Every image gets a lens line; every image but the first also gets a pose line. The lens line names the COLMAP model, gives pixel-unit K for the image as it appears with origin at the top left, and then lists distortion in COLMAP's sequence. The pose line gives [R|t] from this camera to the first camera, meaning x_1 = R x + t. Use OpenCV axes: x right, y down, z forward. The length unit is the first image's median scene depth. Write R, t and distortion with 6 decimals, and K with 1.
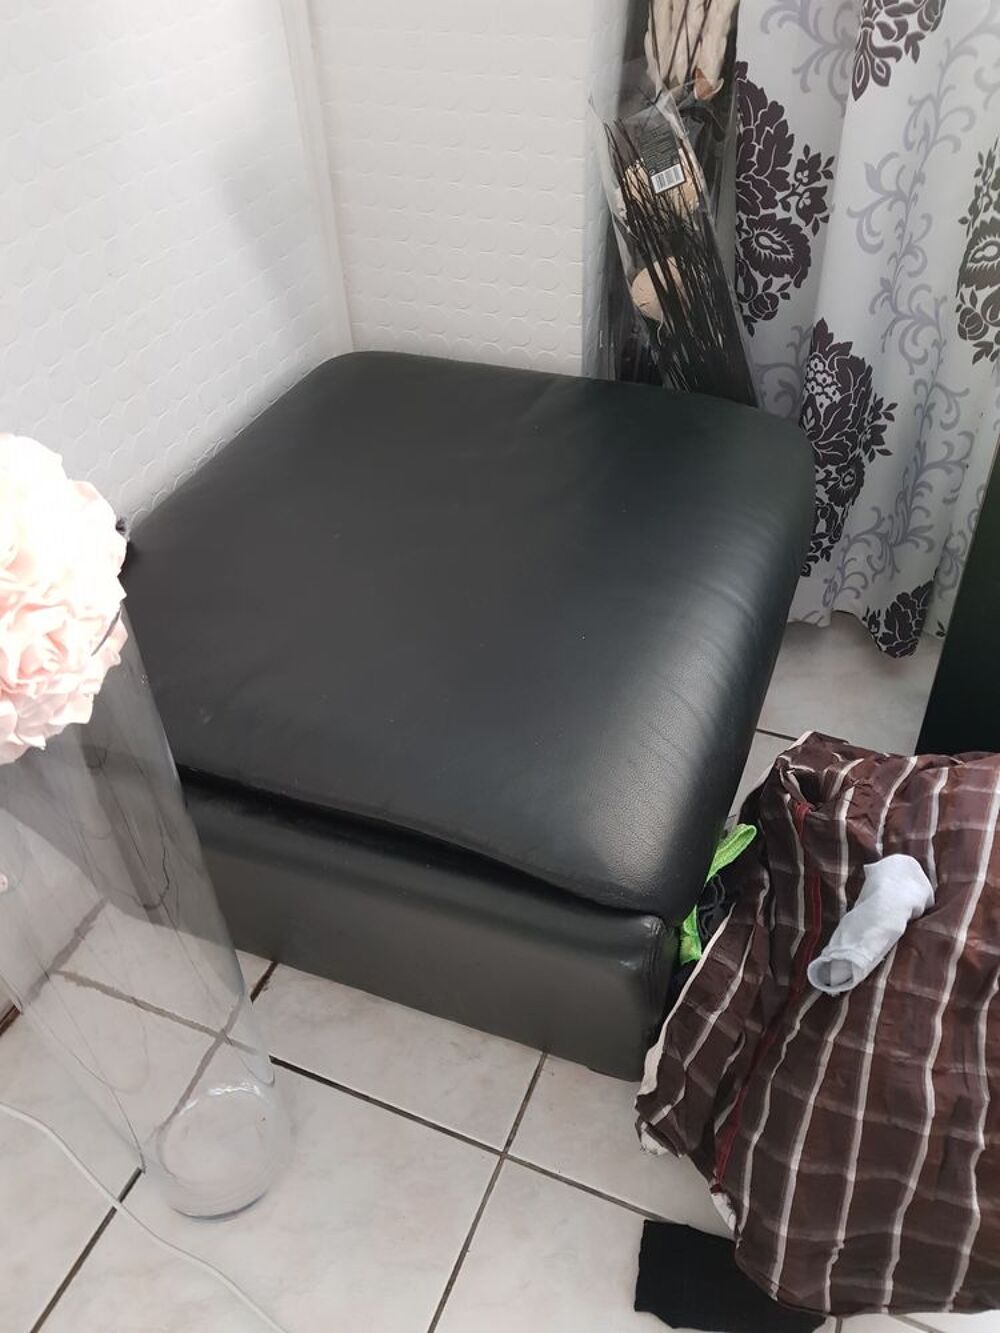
lens RADIAL K [[1002.8, 0, 500.0], [0, 1002.8, 666.5], [0, 0, 1]] dist [0.028055, -0.072988]
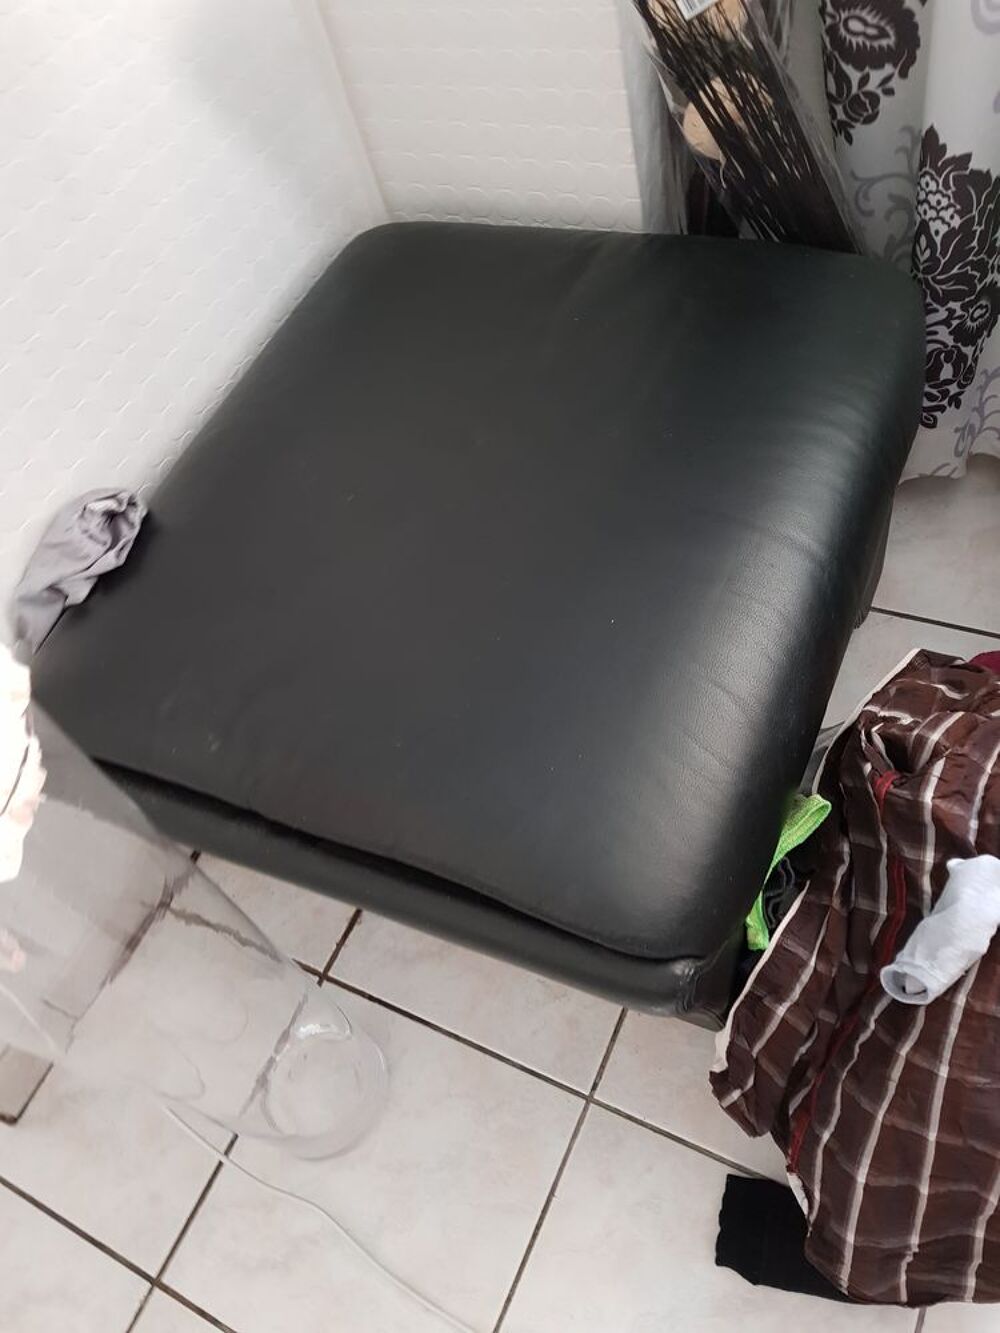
lens RADIAL K [[1015.9, 0, 500.0], [0, 1015.9, 666.5], [0, 0, 1]] dist [0.007826, -0.035917]
pose [[0.983324, -0.060824, -0.171387, 0.128659], [0.097141, 0.972374, 0.212255, -0.177503], [0.153742, -0.225364, 0.962068, 0.115886]]
